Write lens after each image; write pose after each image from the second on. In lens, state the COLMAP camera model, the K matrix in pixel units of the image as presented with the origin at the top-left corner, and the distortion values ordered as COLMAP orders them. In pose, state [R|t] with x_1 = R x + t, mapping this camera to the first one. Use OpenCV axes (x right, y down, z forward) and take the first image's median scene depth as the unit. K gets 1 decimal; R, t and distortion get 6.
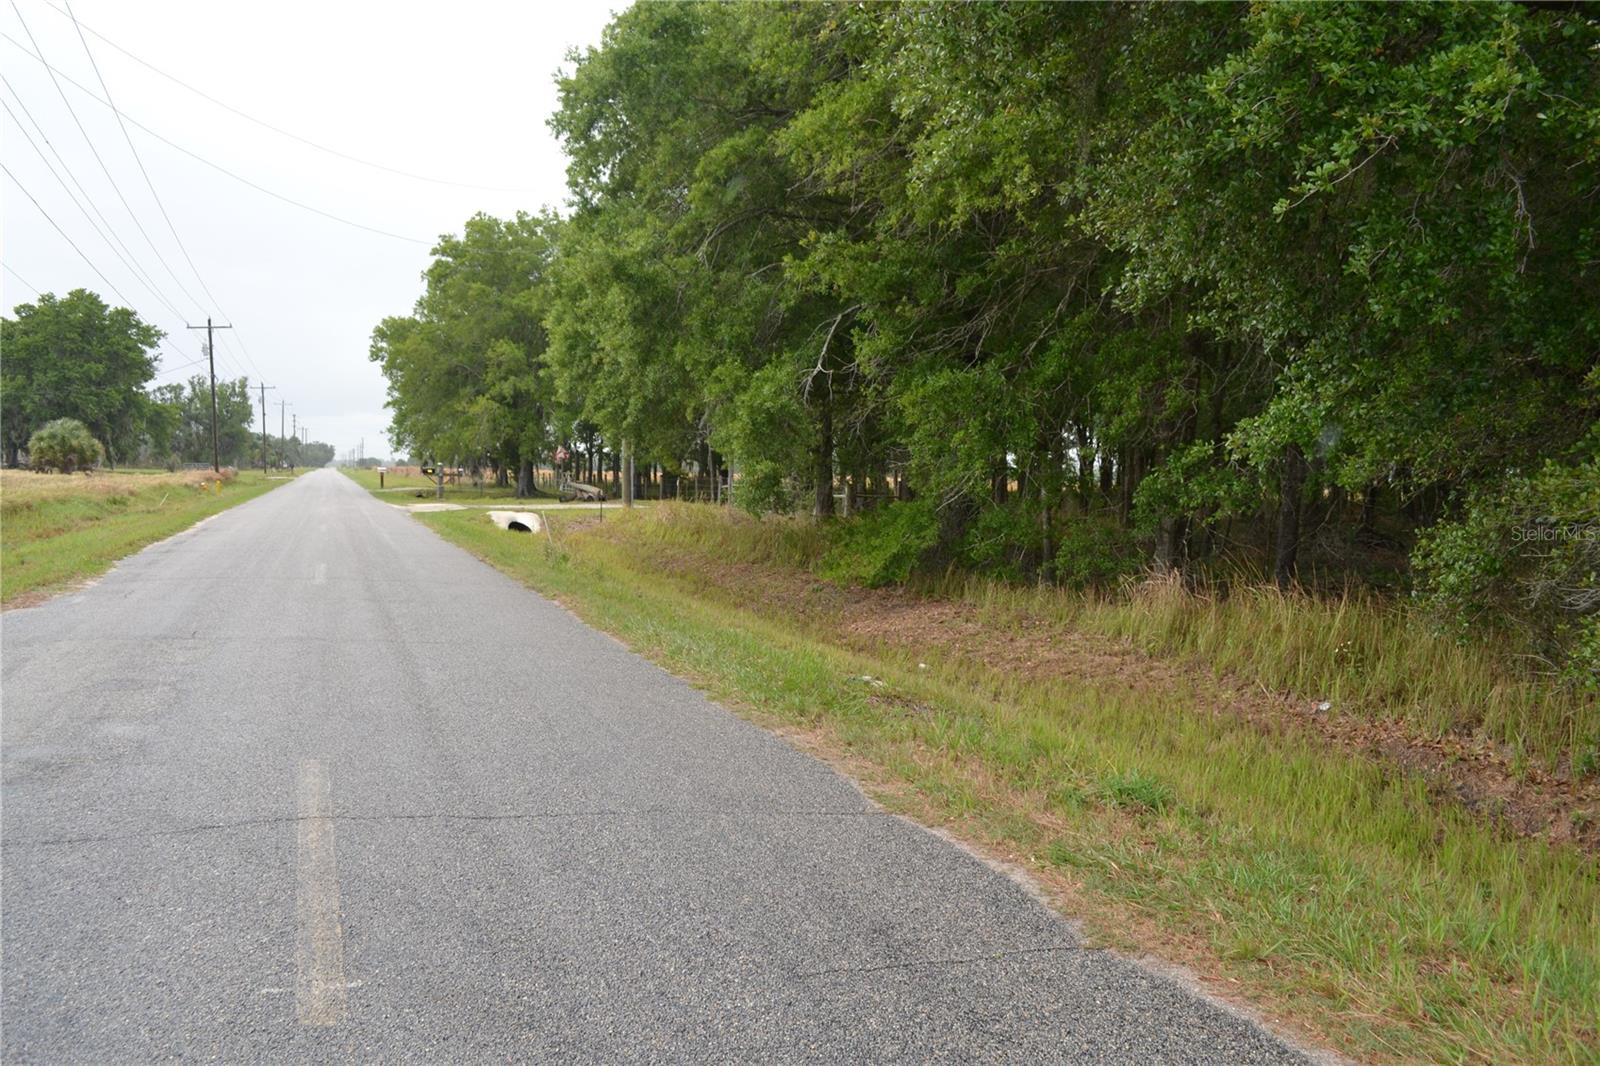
lens RADIAL K [[1299.5, 0, 782.3], [0, 1299.5, 516.0], [0, 0, 1]] dist [-0.073066, 0.002702]
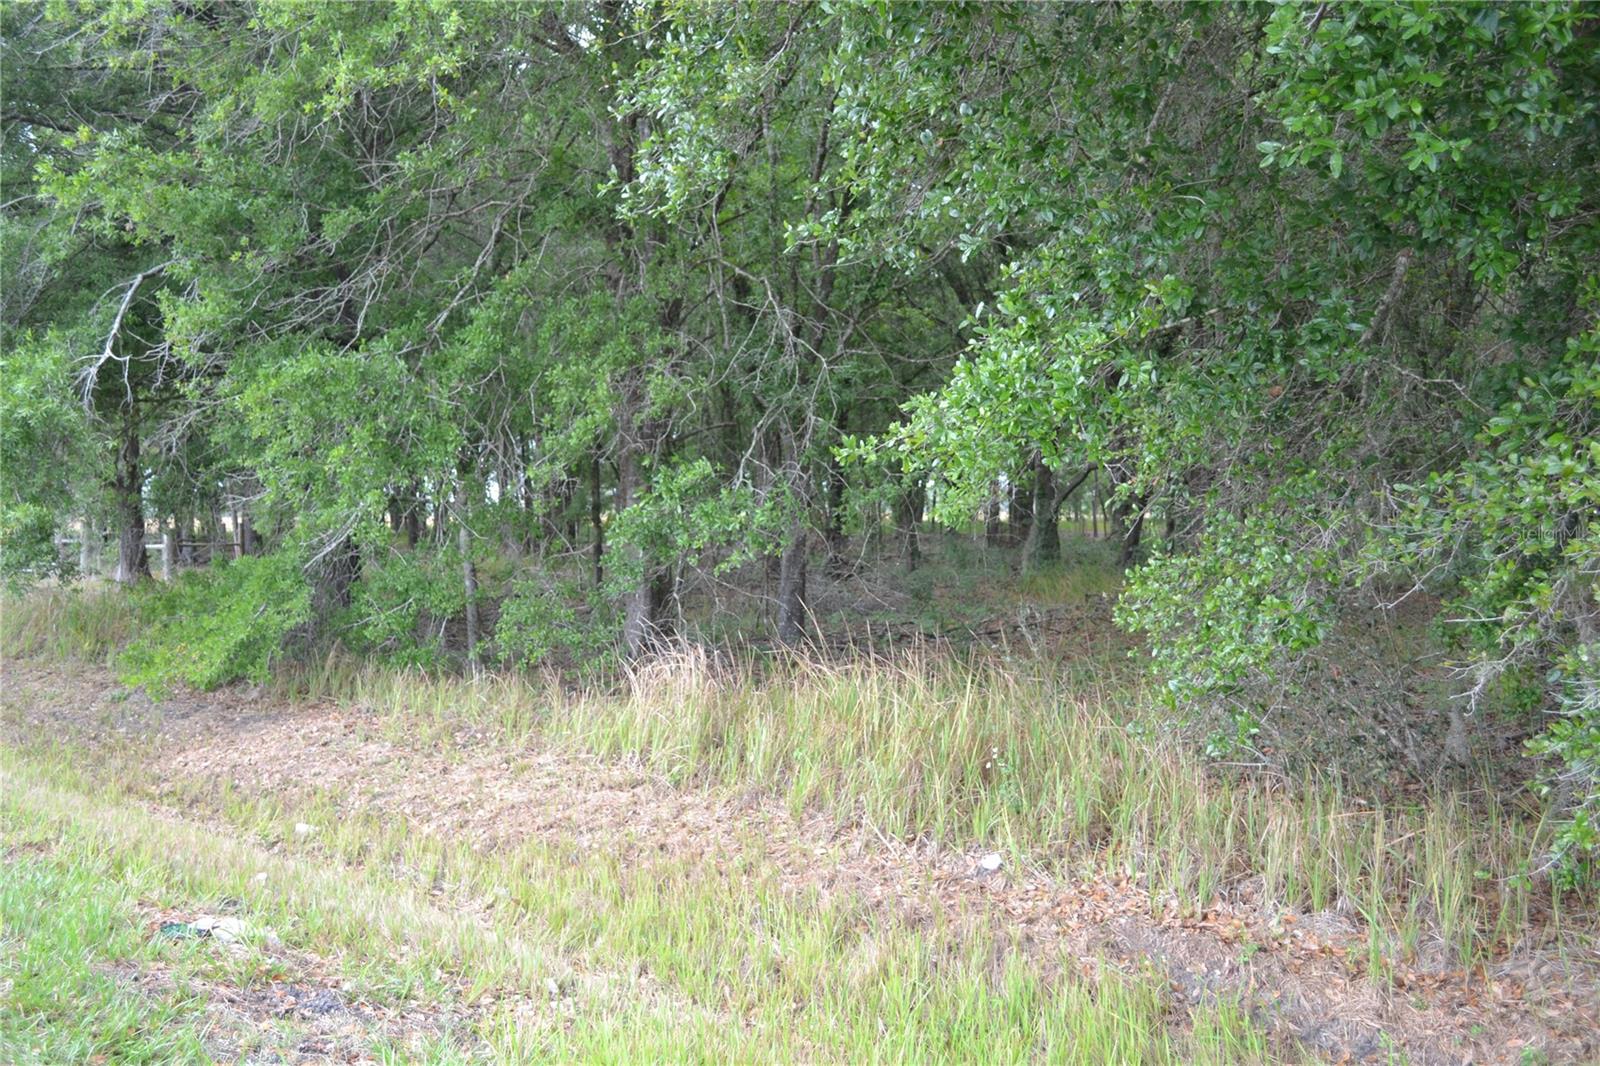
lens RADIAL K [[1566.3, 0, 798.5], [0, 1566.3, 539.9], [0, 0, 1]] dist [-0.016531, -0.135562]
pose [[0.906500, -0.042298, 0.420081, 0.014264], [0.046586, 0.998914, 0.000053, -0.006981], [-0.419627, 0.019522, 0.907487, 0.186992]]
